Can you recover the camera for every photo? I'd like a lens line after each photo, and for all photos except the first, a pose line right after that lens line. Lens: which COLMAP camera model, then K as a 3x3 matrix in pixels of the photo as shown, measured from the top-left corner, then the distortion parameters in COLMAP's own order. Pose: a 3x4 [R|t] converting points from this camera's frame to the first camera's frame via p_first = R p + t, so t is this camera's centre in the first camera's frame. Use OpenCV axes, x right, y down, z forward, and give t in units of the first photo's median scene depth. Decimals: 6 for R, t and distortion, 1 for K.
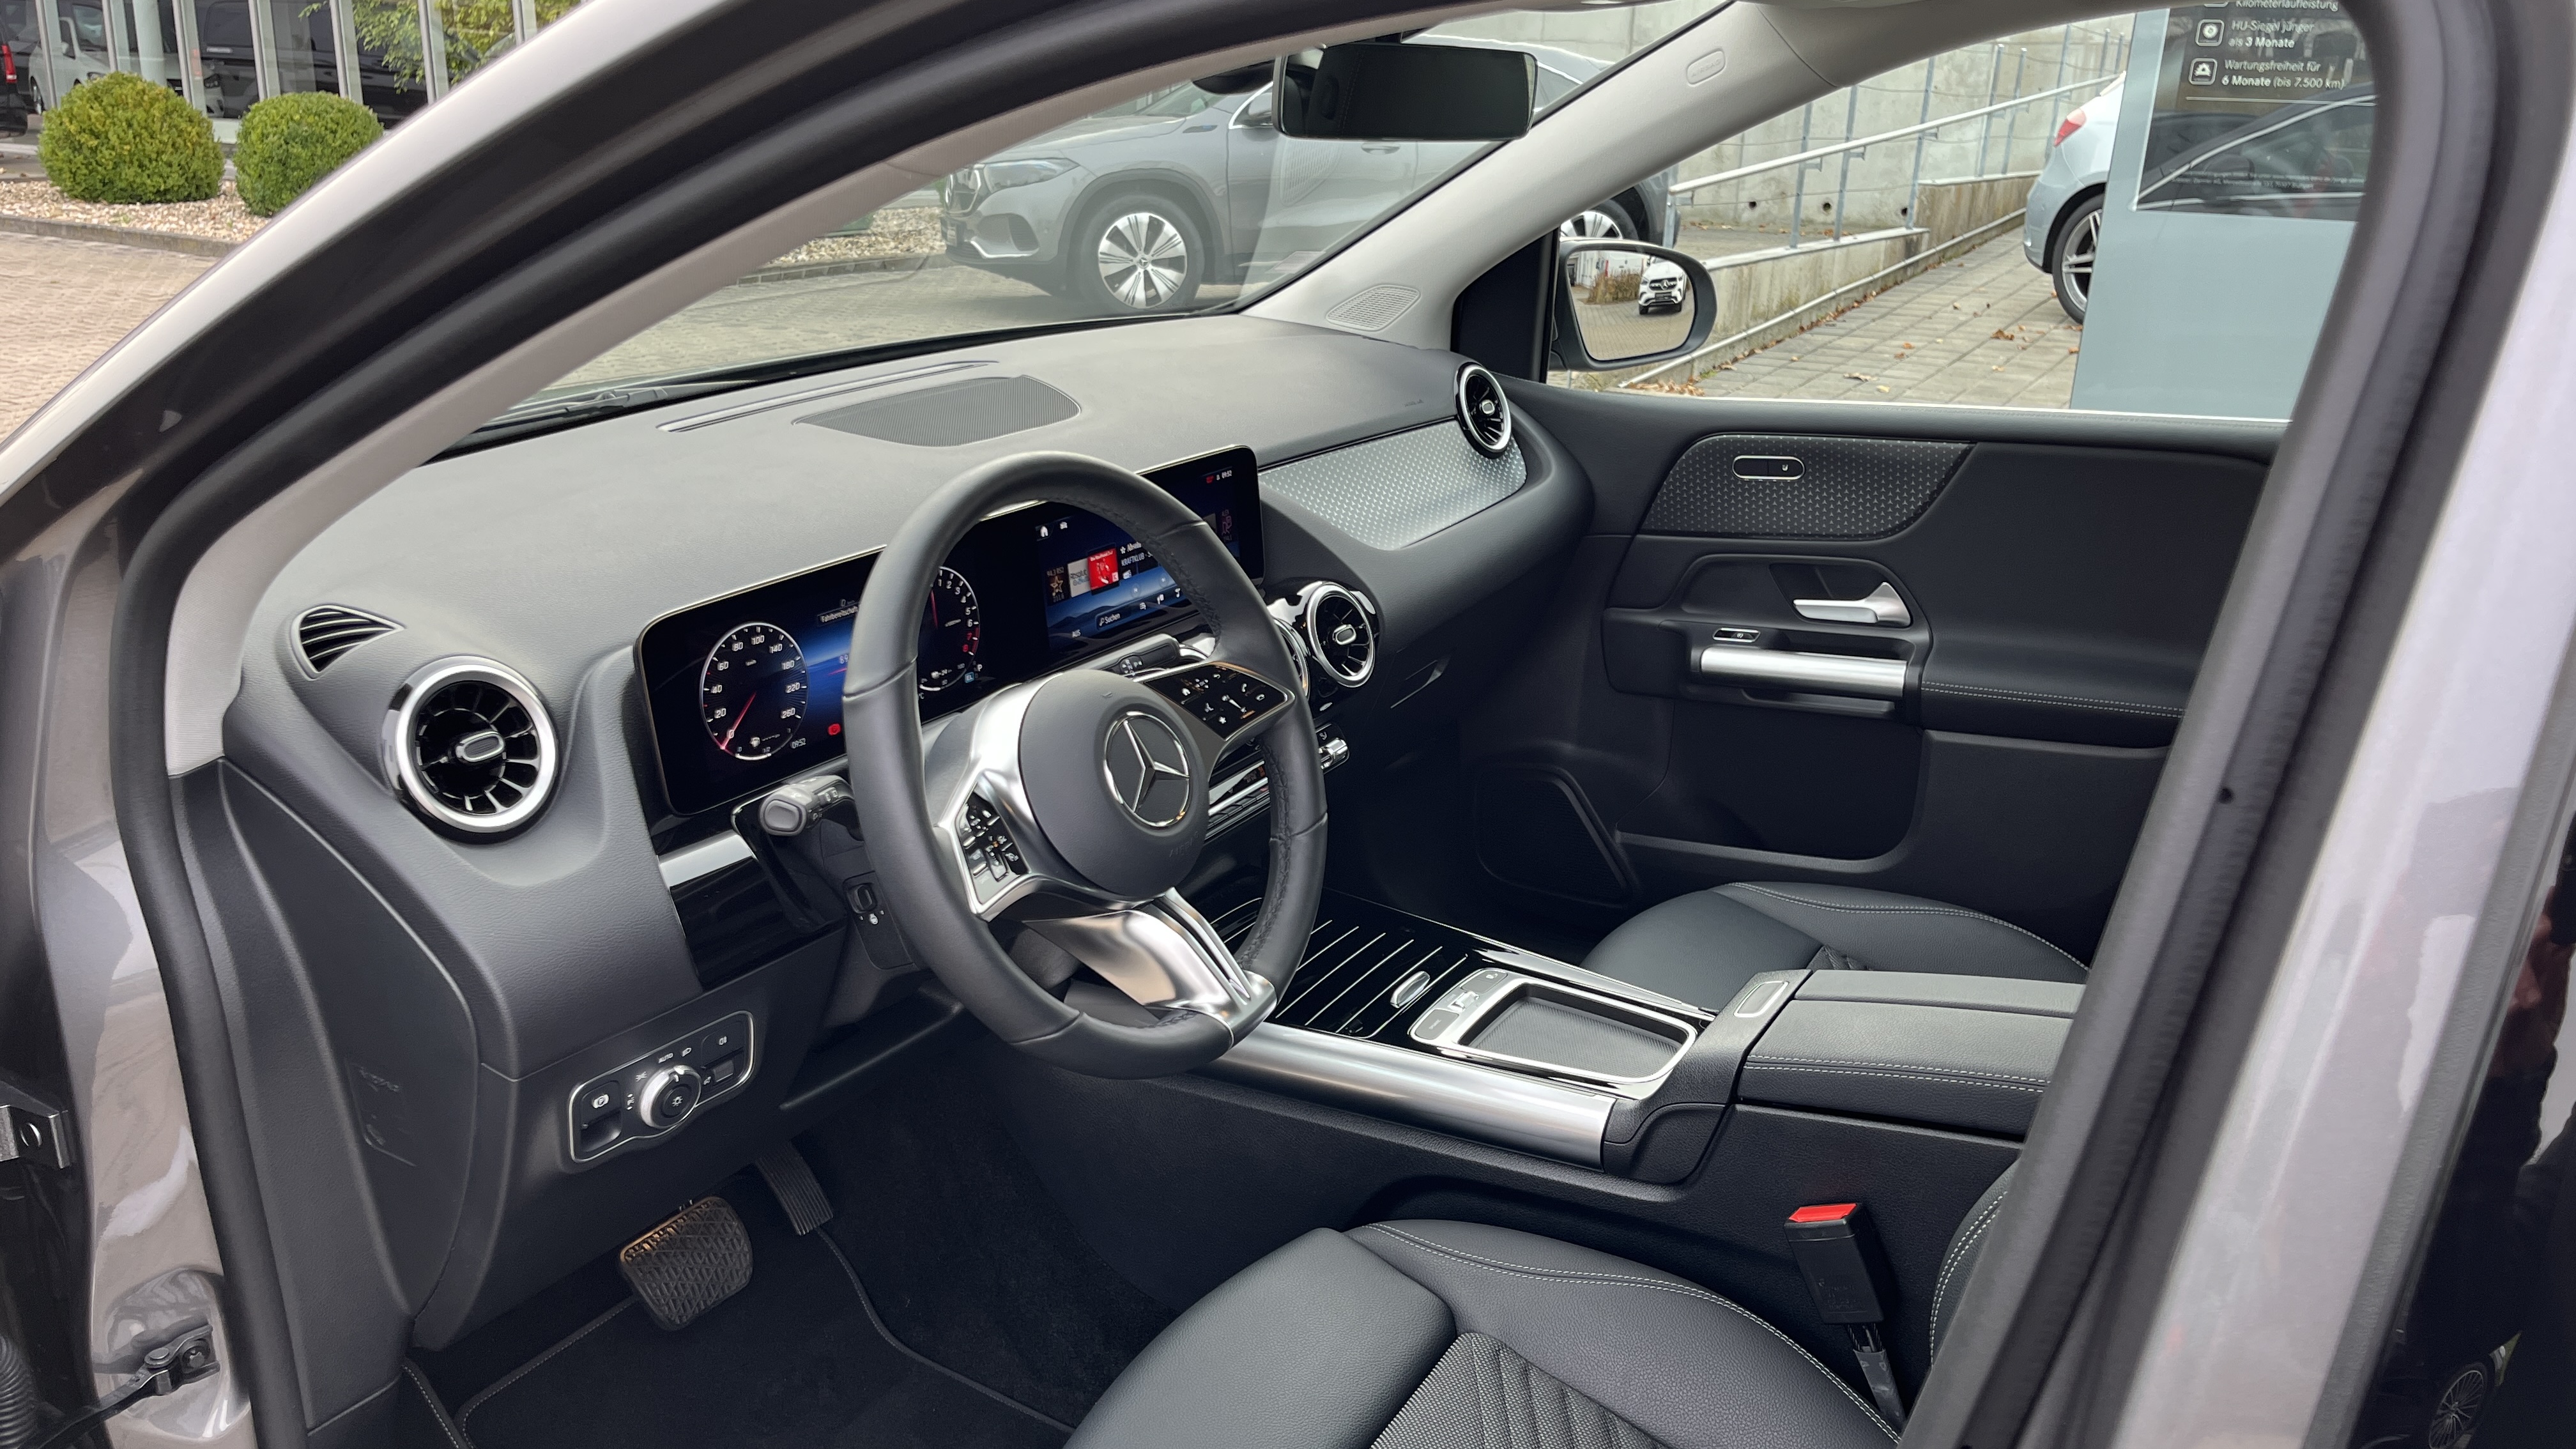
lens RADIAL K [[1935.8, 0, 1293.7], [0, 1935.8, 759.0], [0, 0, 1]] dist [0.058723, -0.073710]
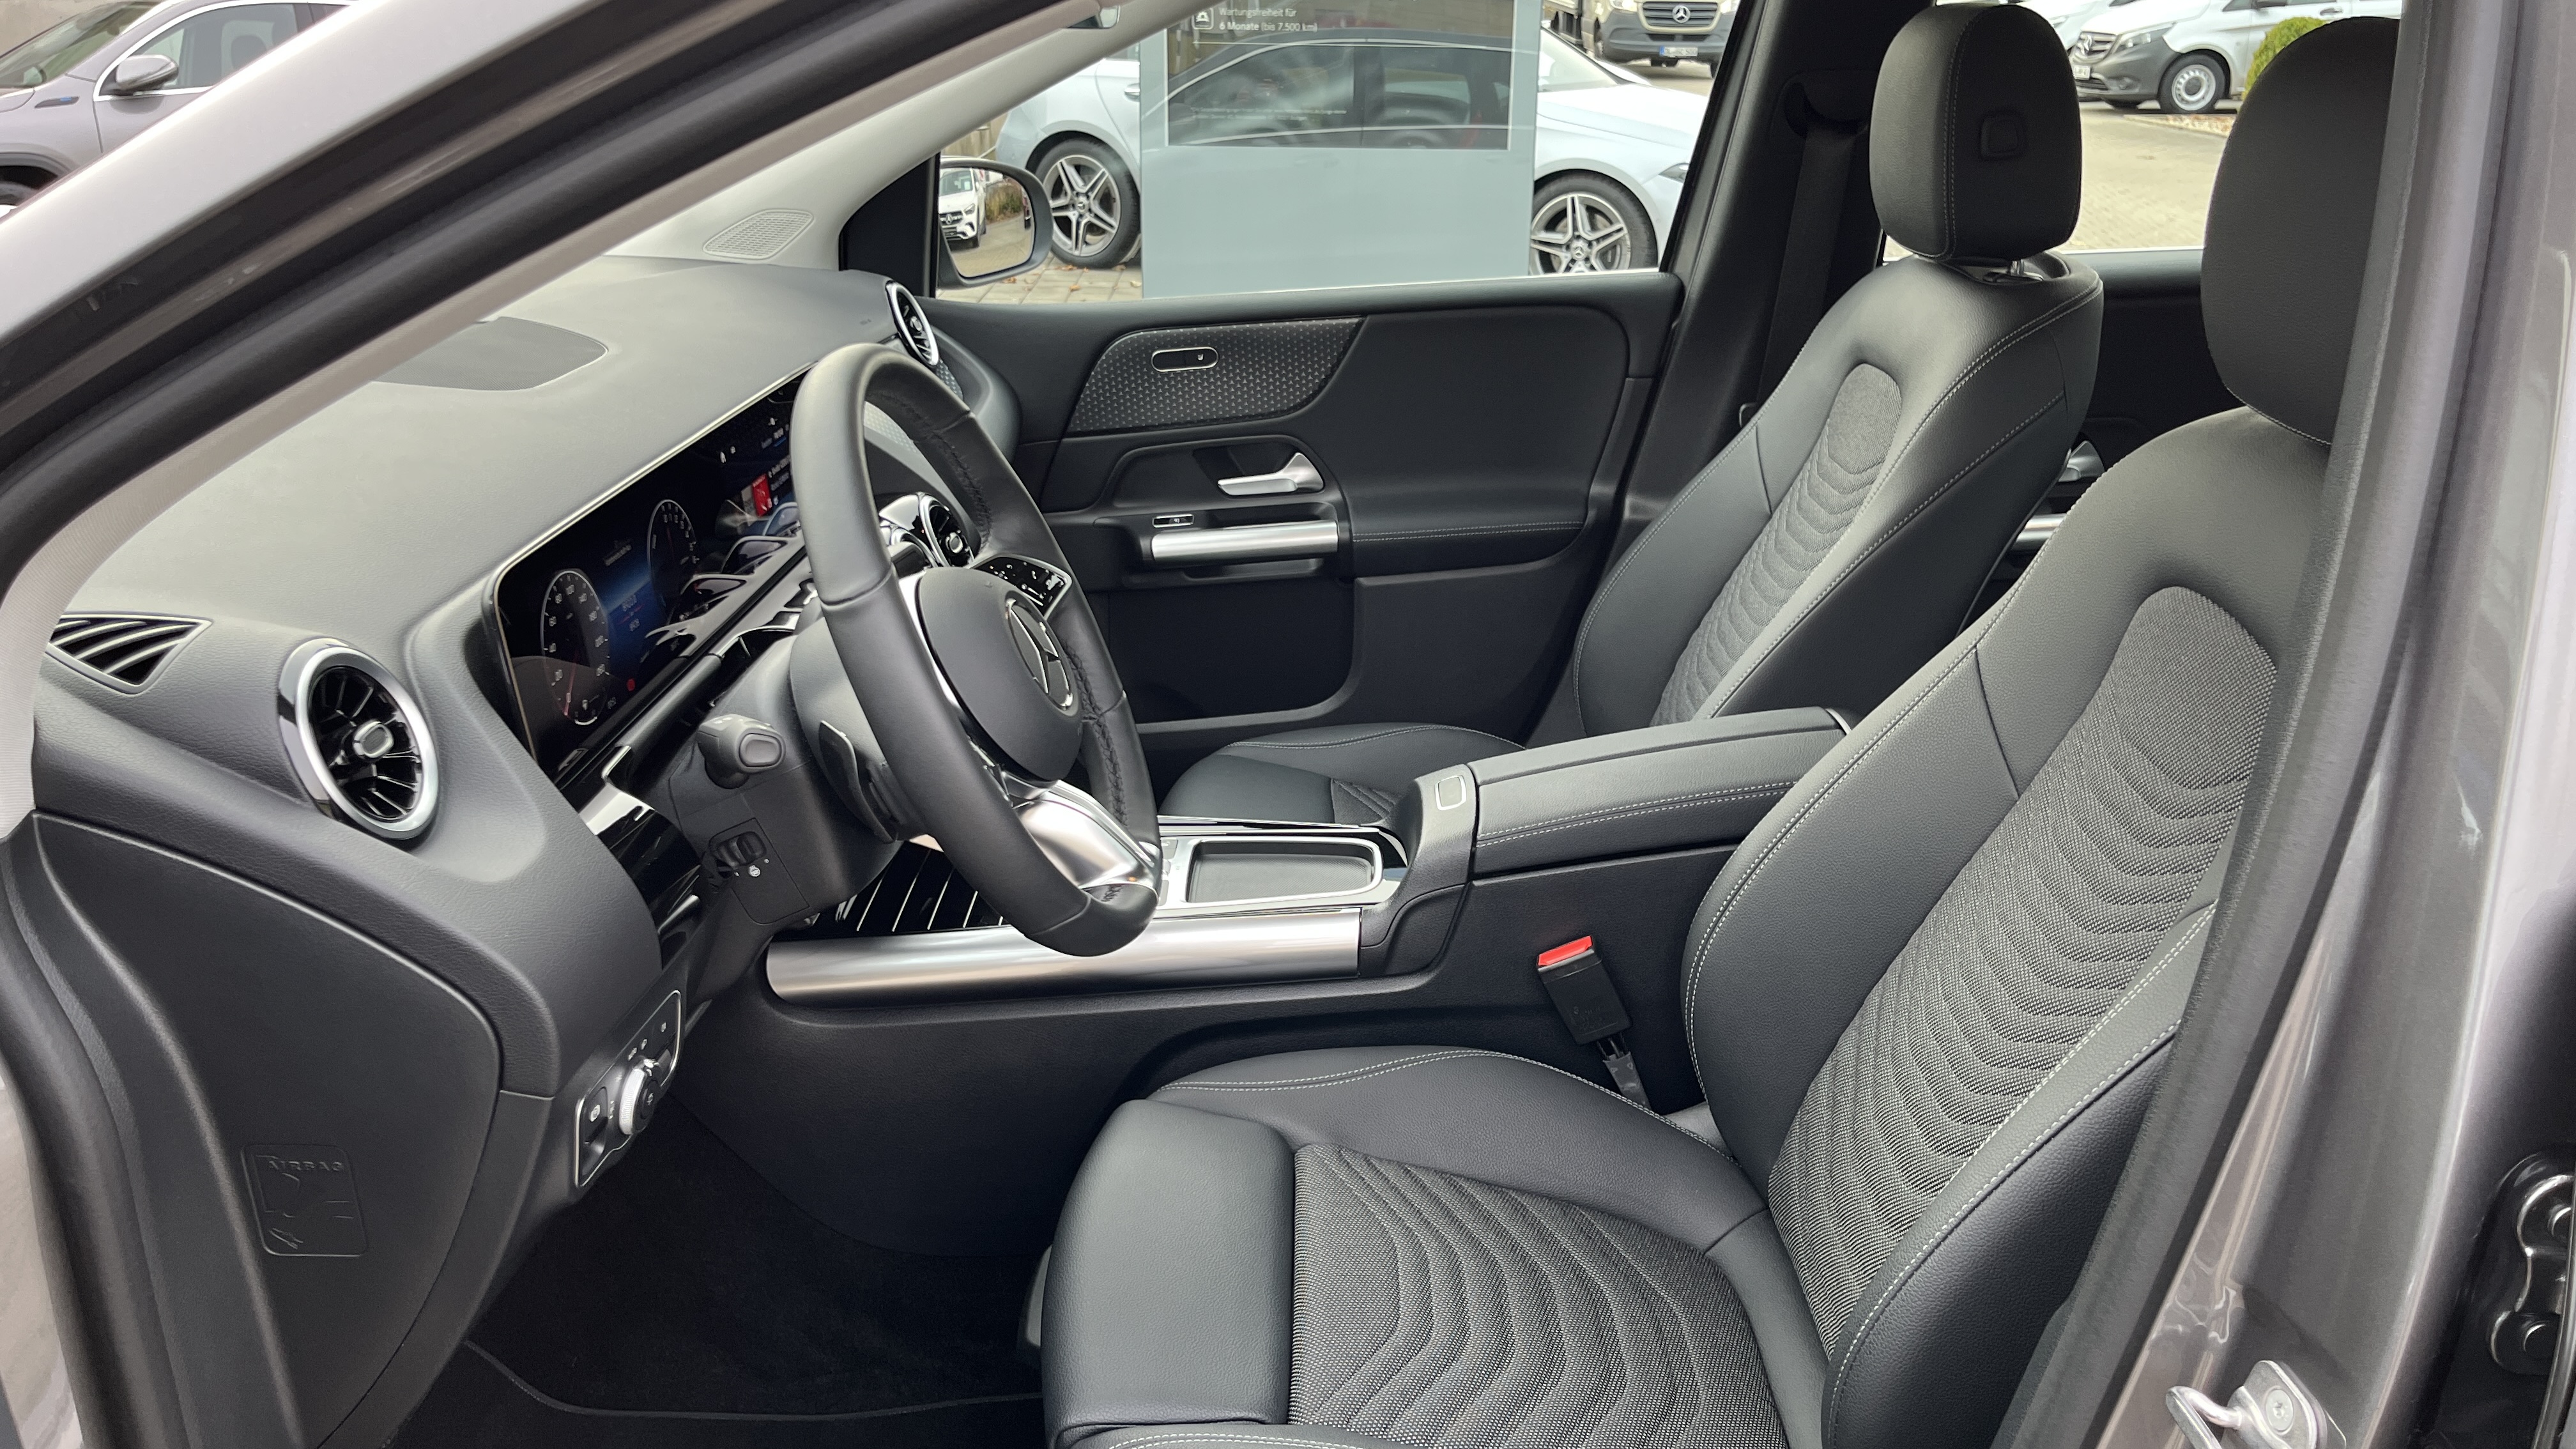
lens RADIAL K [[1935.8, 0, 1293.7], [0, 1935.8, 759.0], [0, 0, 1]] dist [0.058723, -0.073710]
pose [[0.858320, -0.190824, 0.476312, -0.261704], [0.184242, 0.980986, 0.061004, 0.012883], [-0.478897, 0.035396, 0.877157, 0.039652]]
